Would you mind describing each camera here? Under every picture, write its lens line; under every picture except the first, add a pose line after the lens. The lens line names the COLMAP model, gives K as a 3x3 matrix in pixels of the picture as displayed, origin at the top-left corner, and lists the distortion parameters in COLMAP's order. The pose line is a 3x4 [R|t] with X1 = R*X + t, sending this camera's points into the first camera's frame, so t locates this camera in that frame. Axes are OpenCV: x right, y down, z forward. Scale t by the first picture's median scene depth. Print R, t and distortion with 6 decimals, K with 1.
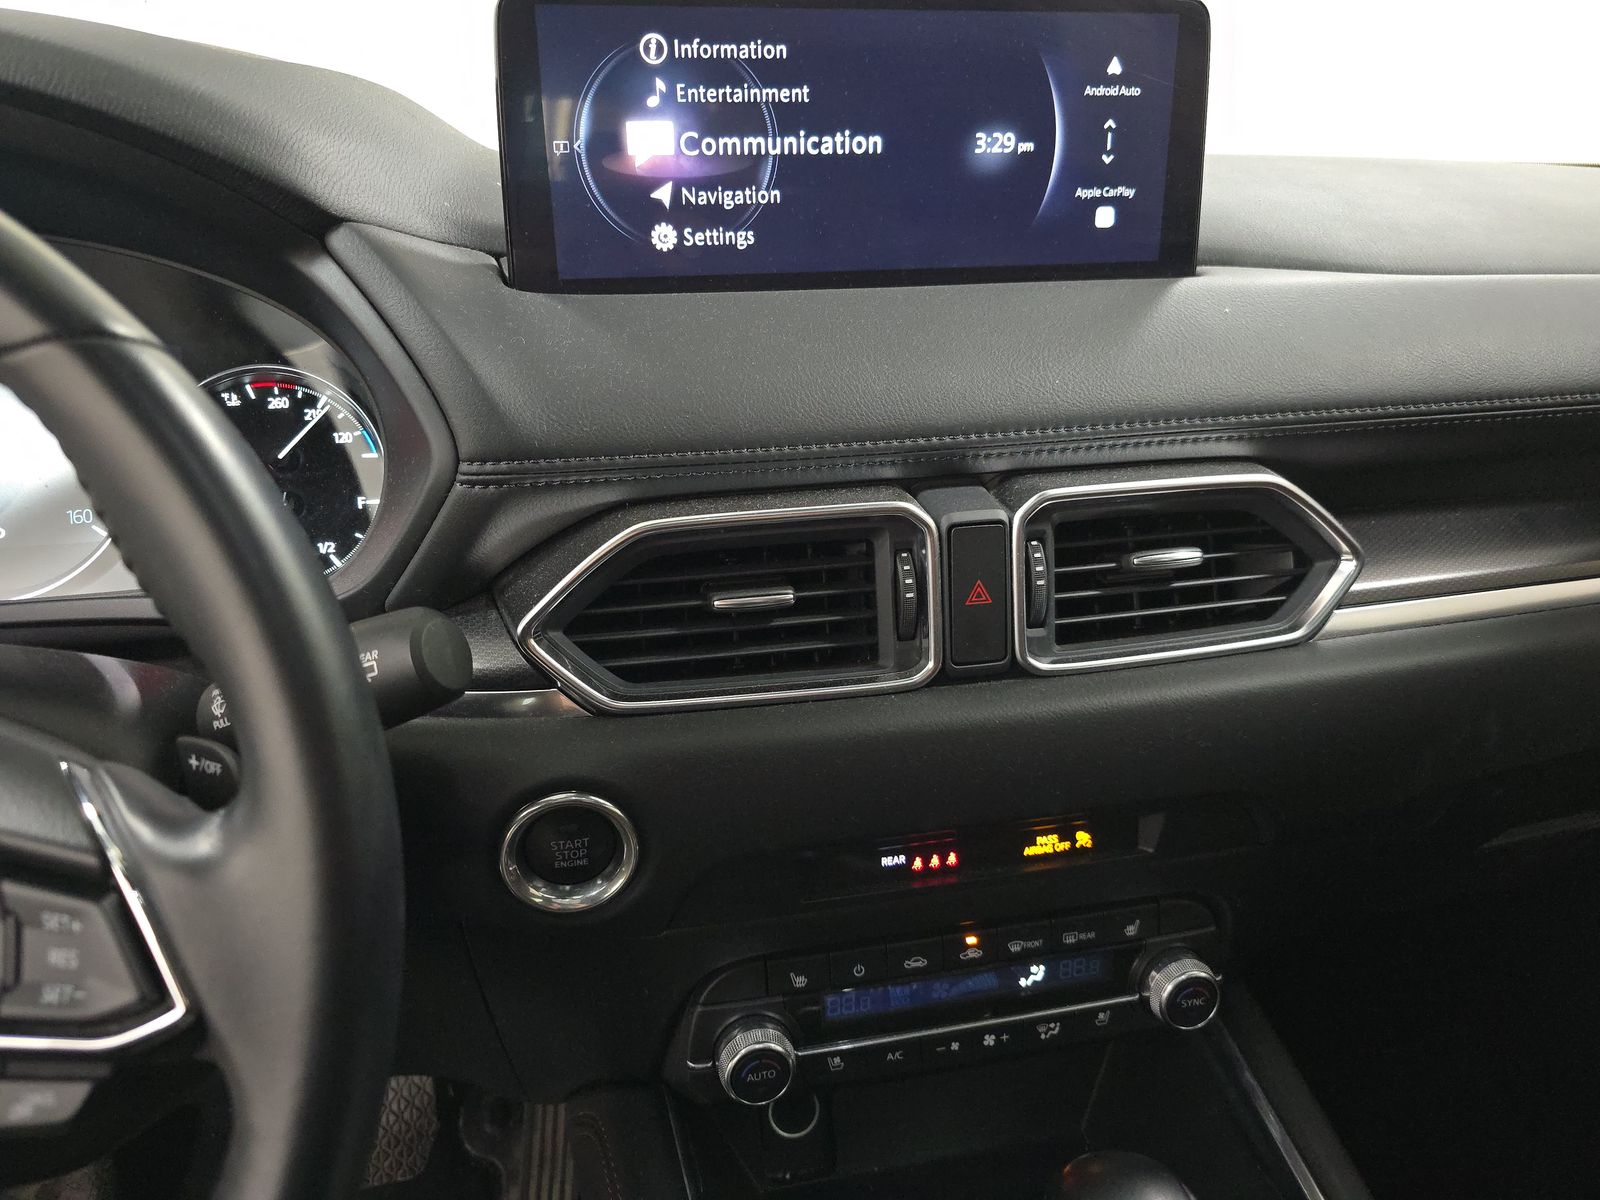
lens RADIAL K [[1065.5, 0, 803.2], [0, 1065.5, 597.6], [0, 0, 1]] dist [0.015566, -0.015543]
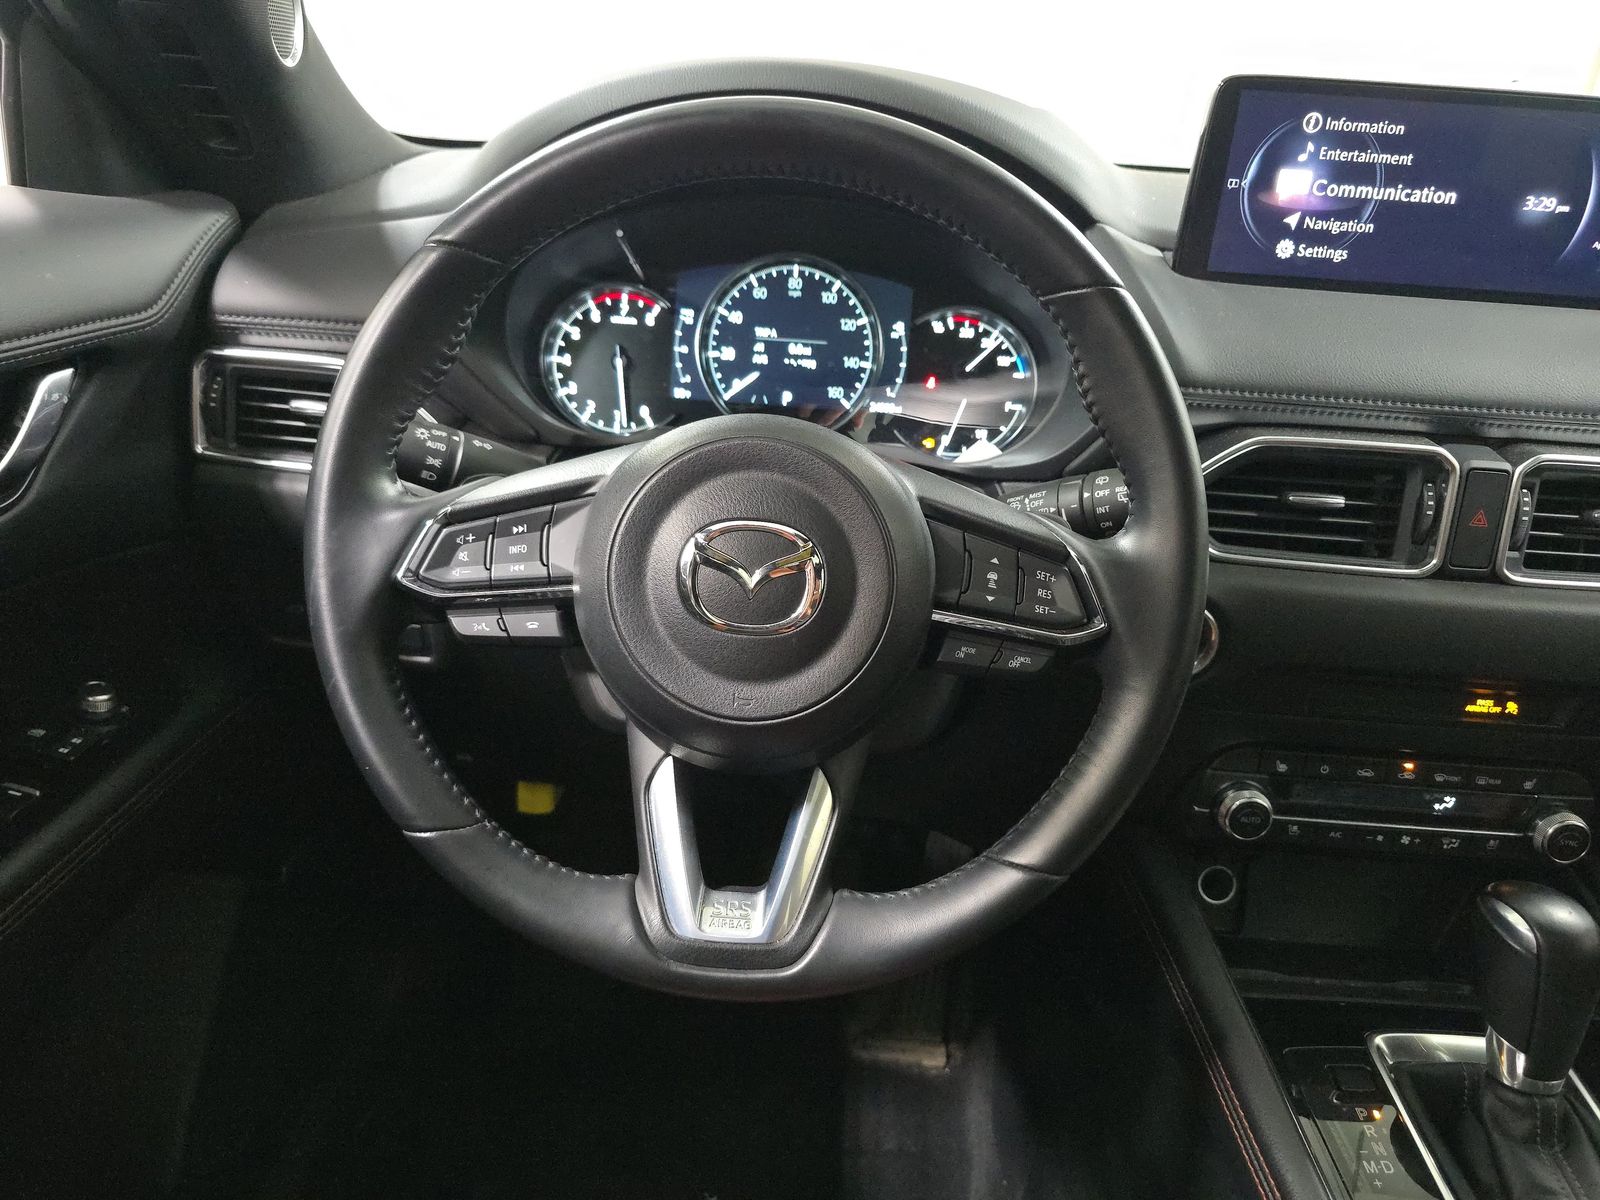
lens RADIAL K [[1065.5, 0, 802.6], [0, 1065.5, 616.4], [0, 0, 1]] dist [0.015566, -0.015543]
pose [[0.968350, 0.164567, -0.187661, -0.413060], [-0.156736, 0.986055, 0.055932, 0.181588], [0.194249, -0.024748, 0.980640, -0.582000]]
